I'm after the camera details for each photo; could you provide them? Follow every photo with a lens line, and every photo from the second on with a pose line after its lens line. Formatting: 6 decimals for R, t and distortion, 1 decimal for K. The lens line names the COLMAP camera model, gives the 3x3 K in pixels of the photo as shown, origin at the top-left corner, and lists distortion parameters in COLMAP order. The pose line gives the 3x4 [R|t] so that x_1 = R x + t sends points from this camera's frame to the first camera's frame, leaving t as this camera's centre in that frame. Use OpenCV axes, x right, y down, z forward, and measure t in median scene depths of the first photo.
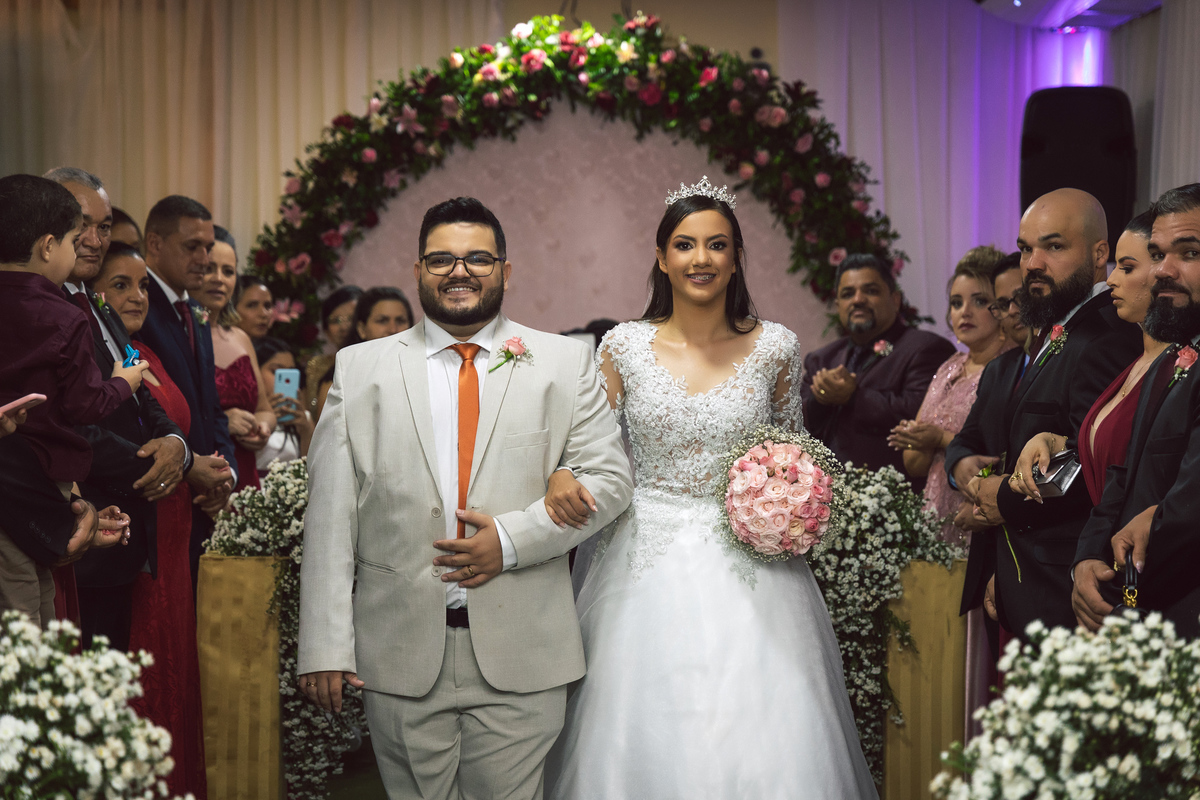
lens RADIAL K [[2970.4, 0, 603.6], [0, 2970.4, 402.8], [0, 0, 1]] dist [0.161522, 0.000000]
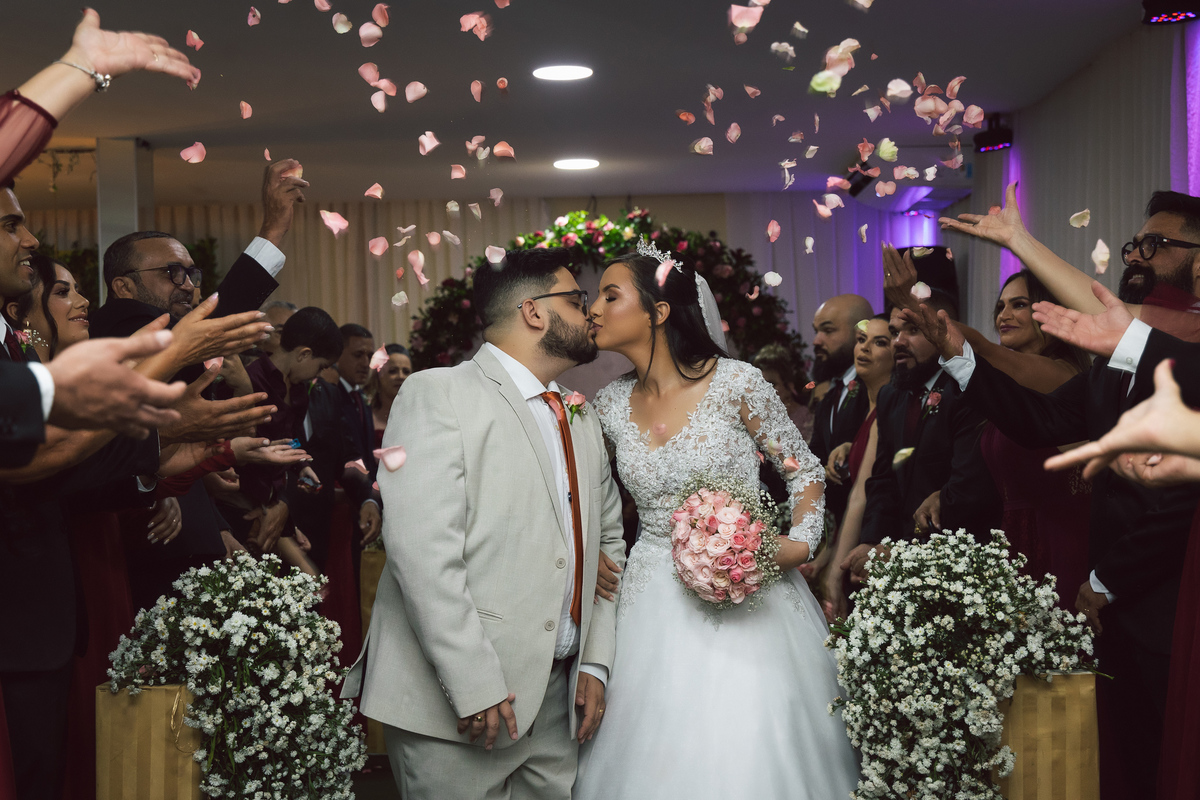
lens RADIAL K [[1930.3, 0, 596.3], [0, 1930.3, 398.1], [0, 0, 1]] dist [0.154800, 0.000000]
pose [[0.999484, -0.028874, -0.014074, 0.002491], [0.028236, 0.998651, -0.043570, 0.012214], [0.015314, 0.043150, 0.998951, -0.008499]]
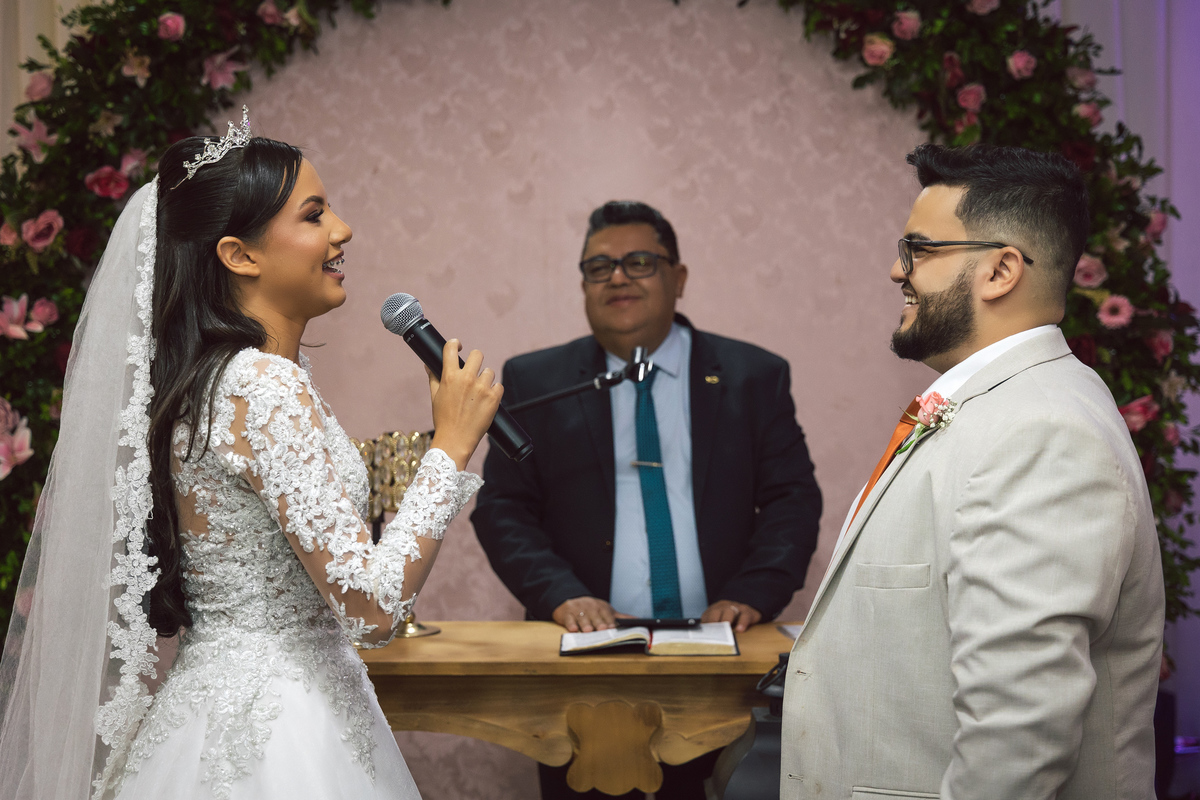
lens RADIAL K [[2333.4, 0, 602.5], [0, 2333.4, 405.5], [0, 0, 1]] dist [0.082333, 0.000000]
pose [[0.999928, -0.007946, -0.008998, 0.001748], [0.008072, 0.999869, 0.014054, -0.020294], [0.008886, -0.014126, 0.999861, 0.579297]]
